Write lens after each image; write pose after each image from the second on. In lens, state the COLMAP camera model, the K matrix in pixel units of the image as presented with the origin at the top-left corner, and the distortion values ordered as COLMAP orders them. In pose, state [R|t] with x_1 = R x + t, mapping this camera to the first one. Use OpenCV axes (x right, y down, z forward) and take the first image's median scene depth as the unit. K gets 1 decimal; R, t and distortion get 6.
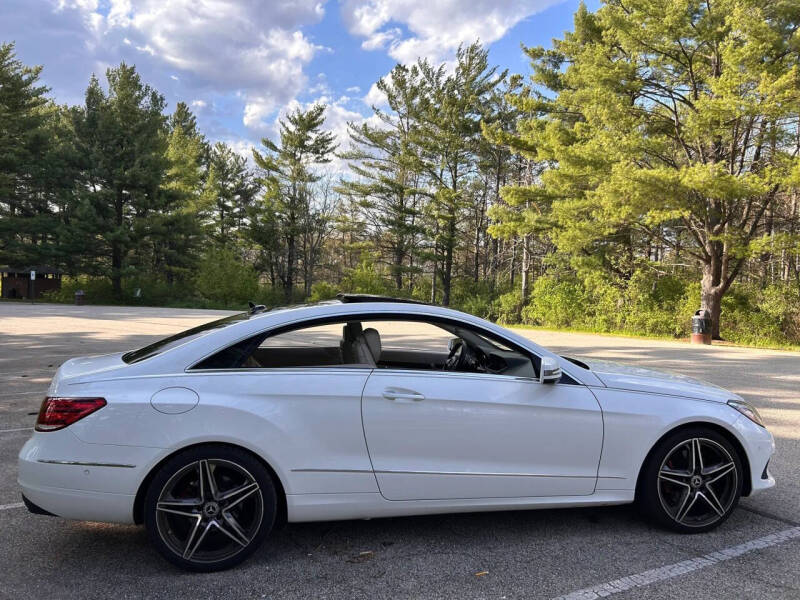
lens RADIAL K [[619.8, 0, 400.0], [0, 619.8, 300.0], [0, 0, 1]] dist [0.040142, -0.053027]
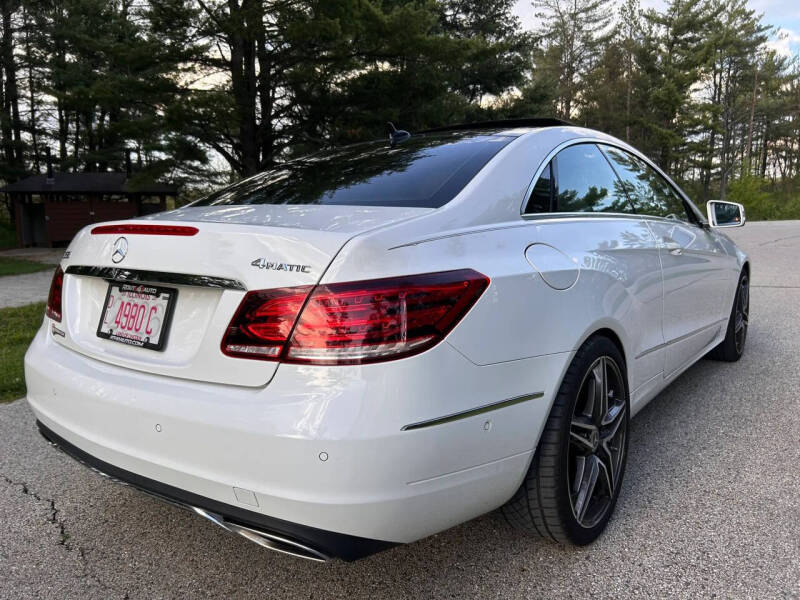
lens RADIAL K [[619.8, 0, 400.0], [0, 619.8, 300.0], [0, 0, 1]] dist [0.040142, -0.053027]
pose [[0.721560, -0.105176, 0.684316, -0.814702], [0.018539, 0.990975, 0.132760, 0.114896], [-0.692103, -0.083108, 0.716998, 0.687970]]
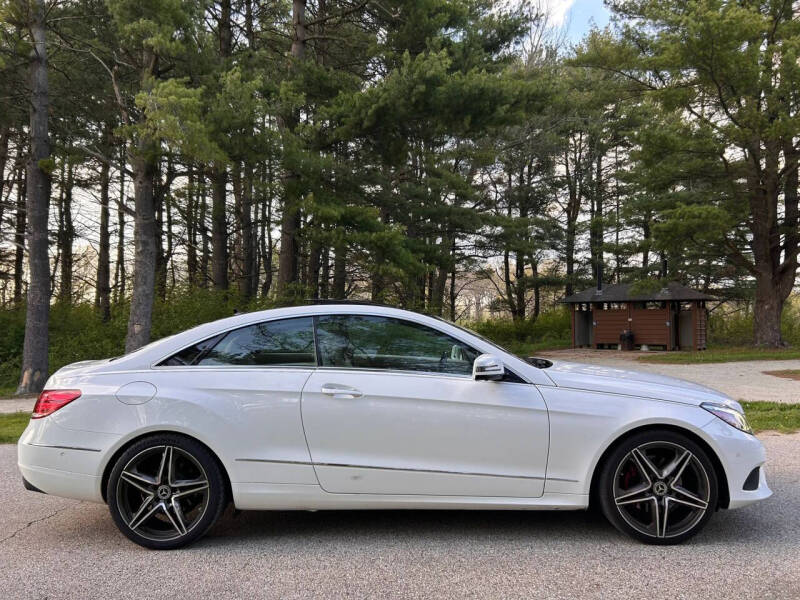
lens RADIAL K [[619.8, 0, 400.0], [0, 619.8, 300.0], [0, 0, 1]] dist [0.040142, -0.053027]
pose [[0.975357, -0.023568, -0.219368, 0.346485], [0.015232, 0.999099, -0.039615, 0.046123], [0.220104, 0.035297, 0.974838, 0.006128]]
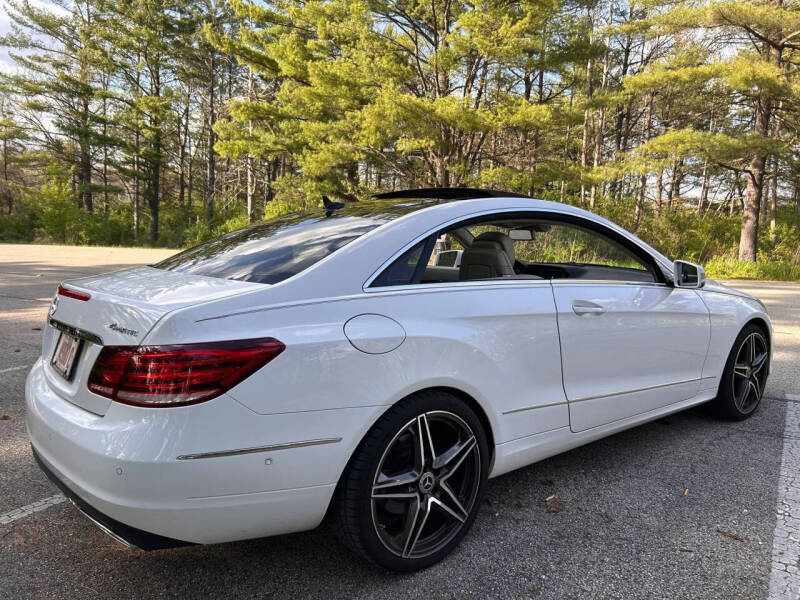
lens RADIAL K [[619.8, 0, 400.0], [0, 619.8, 300.0], [0, 0, 1]] dist [0.040142, -0.053027]
pose [[0.868191, -0.050118, 0.493693, -0.645491], [-0.005704, 0.993813, 0.110918, 0.052982], [-0.496198, -0.099114, 0.862534, 0.419771]]
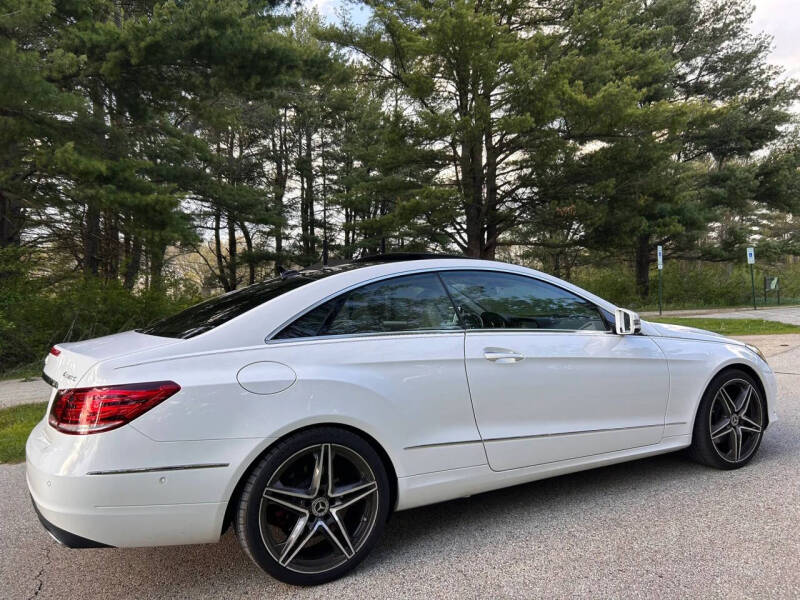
lens RADIAL K [[615.0, 0, 396.5], [0, 615.0, 313.5], [0, 0, 1]] dist [0.030740, -0.003373]
pose [[0.952126, -0.046617, 0.302131, -0.427409], [0.038764, 0.998738, 0.031939, 0.060535], [-0.303239, -0.018698, 0.952731, 0.200971]]
